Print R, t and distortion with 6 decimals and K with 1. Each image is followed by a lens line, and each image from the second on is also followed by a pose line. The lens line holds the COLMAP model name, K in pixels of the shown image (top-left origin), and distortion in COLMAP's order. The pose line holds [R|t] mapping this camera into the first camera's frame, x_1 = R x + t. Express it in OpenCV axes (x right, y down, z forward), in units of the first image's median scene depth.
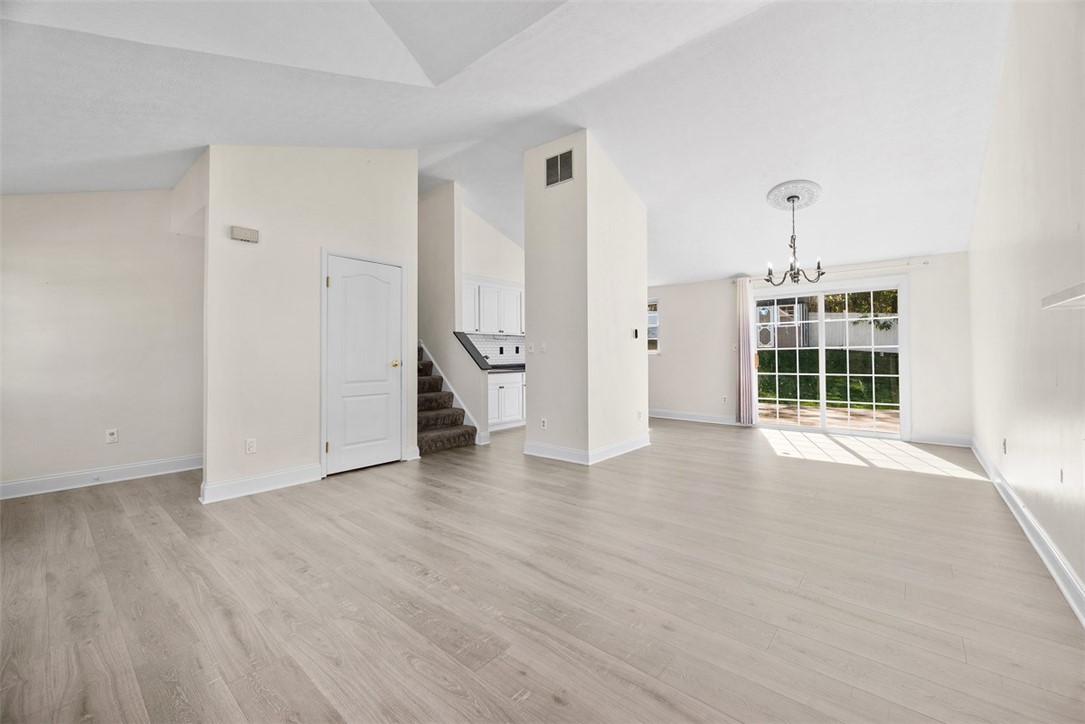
lens RADIAL K [[433.0, 0, 542.5], [0, 433.0, 362.0], [0, 0, 1]] dist [-0.000429, -0.000120]
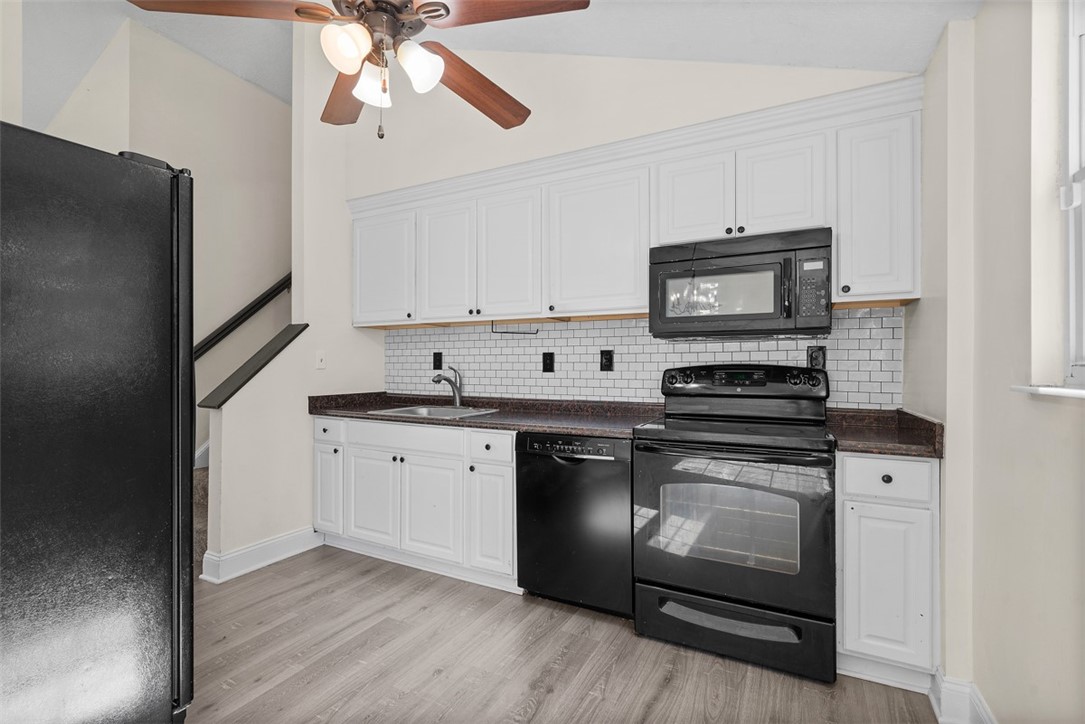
lens RADIAL K [[481.6, 0, 542.5], [0, 481.6, 362.0], [0, 0, 1]] dist [0.001740, 0.000203]
pose [[0.225229, 0.000156, -0.974306, 0.346769], [-0.022833, 0.999726, -0.005118, -0.027655], [0.974038, 0.023399, 0.225171, 1.026748]]
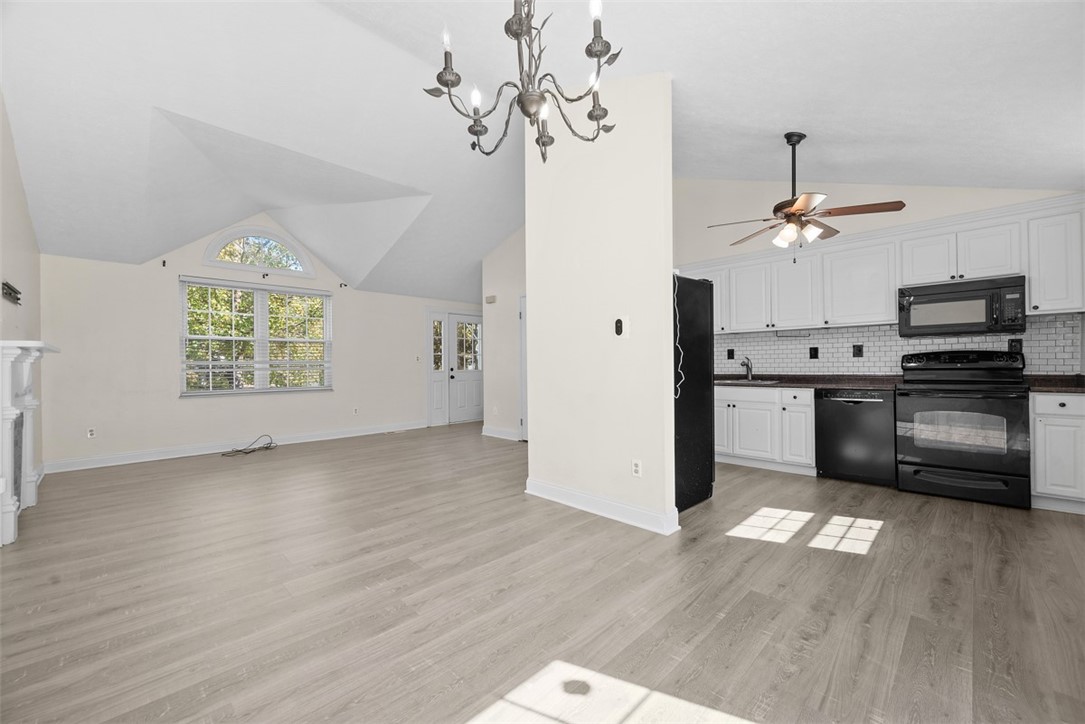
lens RADIAL K [[433.0, 0, 542.5], [0, 433.0, 362.0], [0, 0, 1]] dist [-0.000429, -0.000120]
pose [[-0.079104, 0.002300, -0.996864, 0.645591], [-0.006433, 0.999975, 0.002818, -0.014042], [0.996846, 0.006636, -0.079087, 0.744653]]
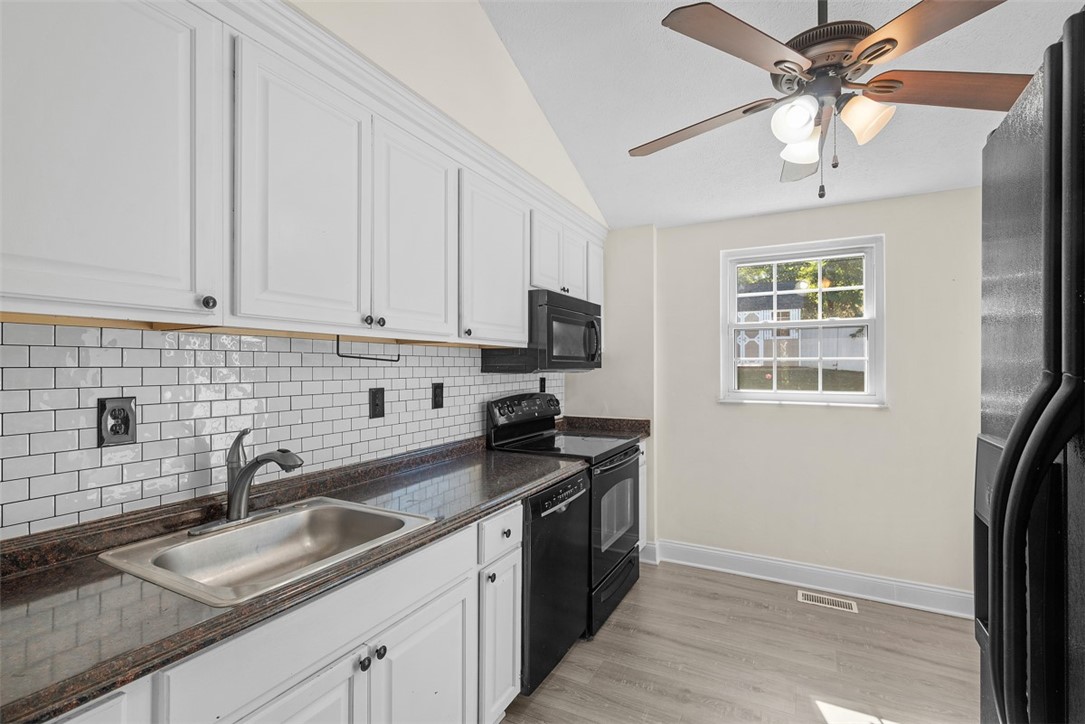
lens RADIAL K [[492.5, 0, 542.5], [0, 492.5, 362.0], [0, 0, 1]] dist [-0.000794, 0.000008]
pose [[0.975593, 0.005763, 0.219512, -0.073449], [0.000742, 0.999563, -0.029542, -0.046815], [-0.219586, 0.028984, 0.975163, 0.803583]]
